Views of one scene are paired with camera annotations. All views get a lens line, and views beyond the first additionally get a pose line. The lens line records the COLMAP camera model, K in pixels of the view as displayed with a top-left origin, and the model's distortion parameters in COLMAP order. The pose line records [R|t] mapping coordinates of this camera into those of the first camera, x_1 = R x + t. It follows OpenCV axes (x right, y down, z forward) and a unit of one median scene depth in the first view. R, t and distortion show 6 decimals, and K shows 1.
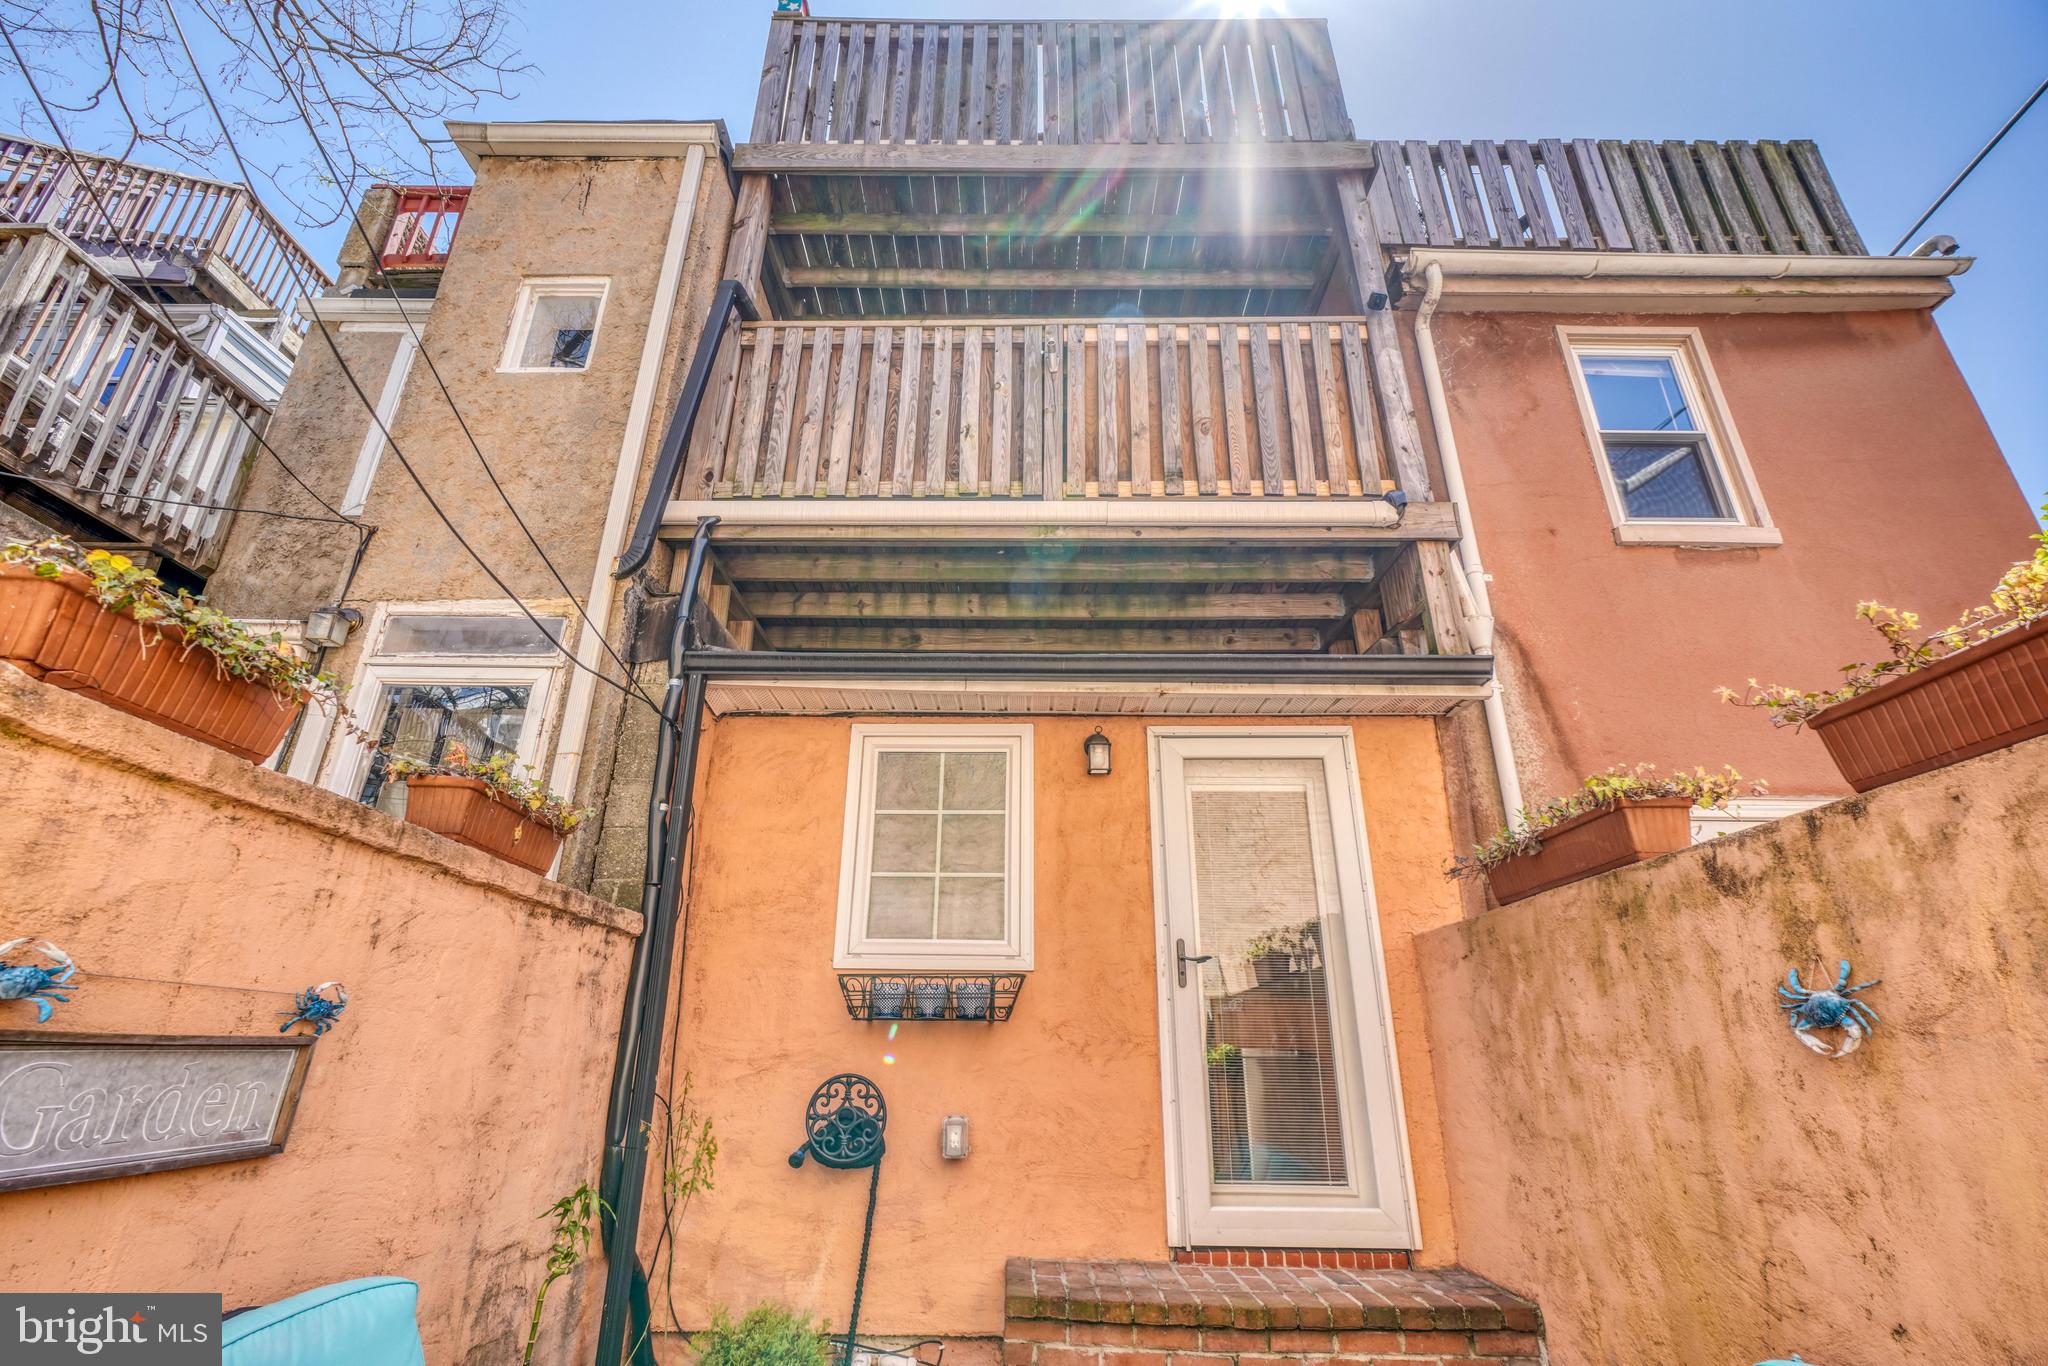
lens RADIAL K [[912.4, 0, 1017.0], [0, 912.4, 688.2], [0, 0, 1]] dist [-0.012595, 0.006535]
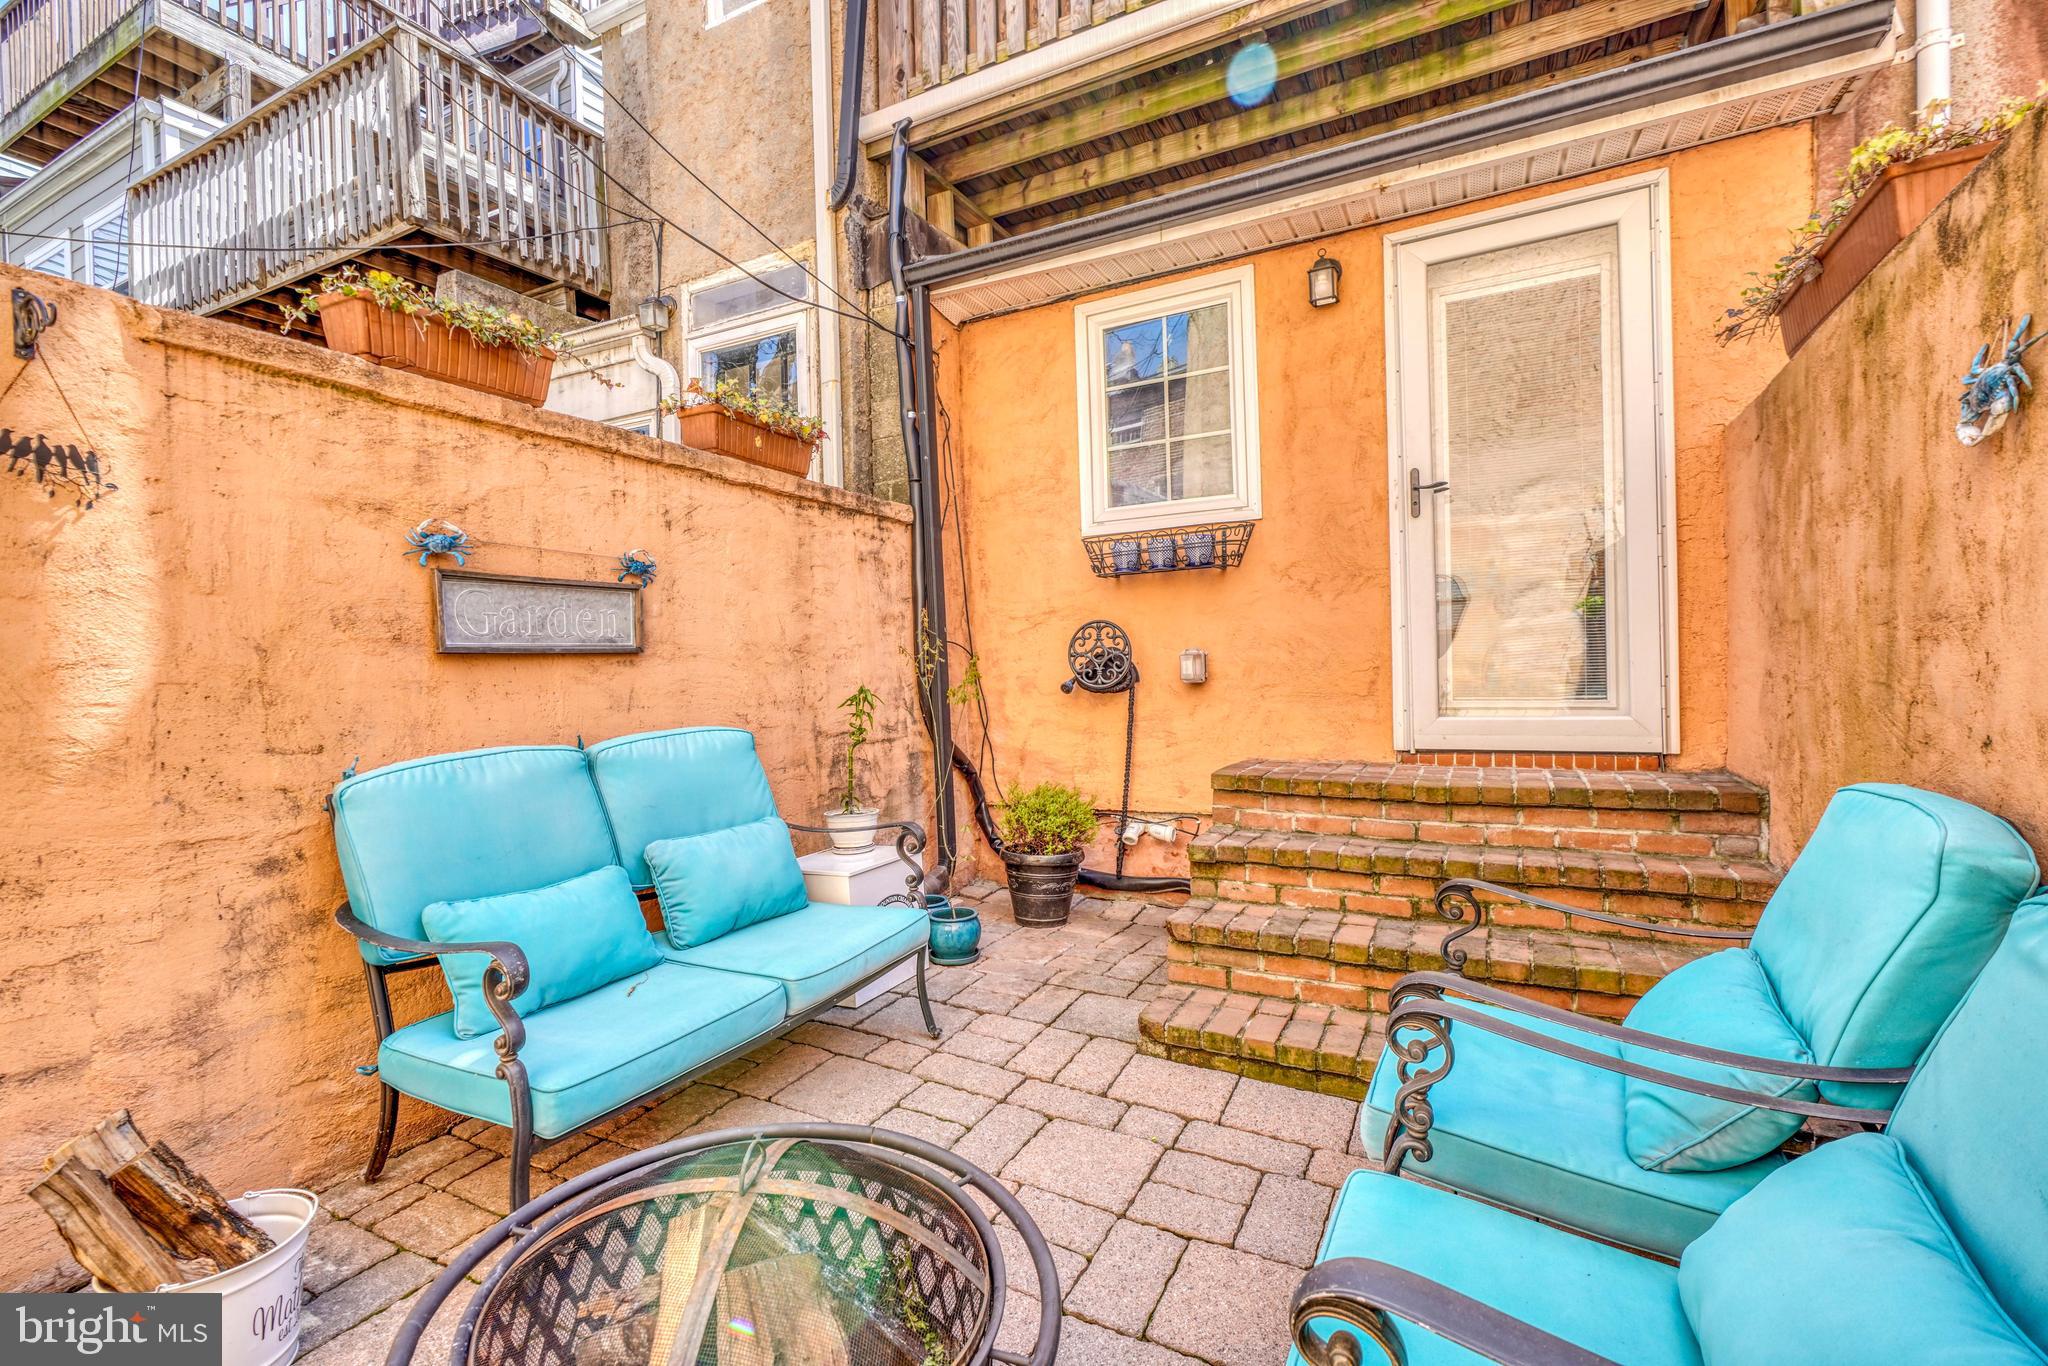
lens RADIAL K [[912.4, 0, 1017.0], [0, 912.4, 688.2], [0, 0, 1]] dist [-0.012595, 0.006535]
pose [[0.890159, -0.029810, -0.454674, 0.256272], [0.208402, 0.914006, 0.348083, 0.075310], [0.405199, -0.404605, 0.819823, -0.038360]]
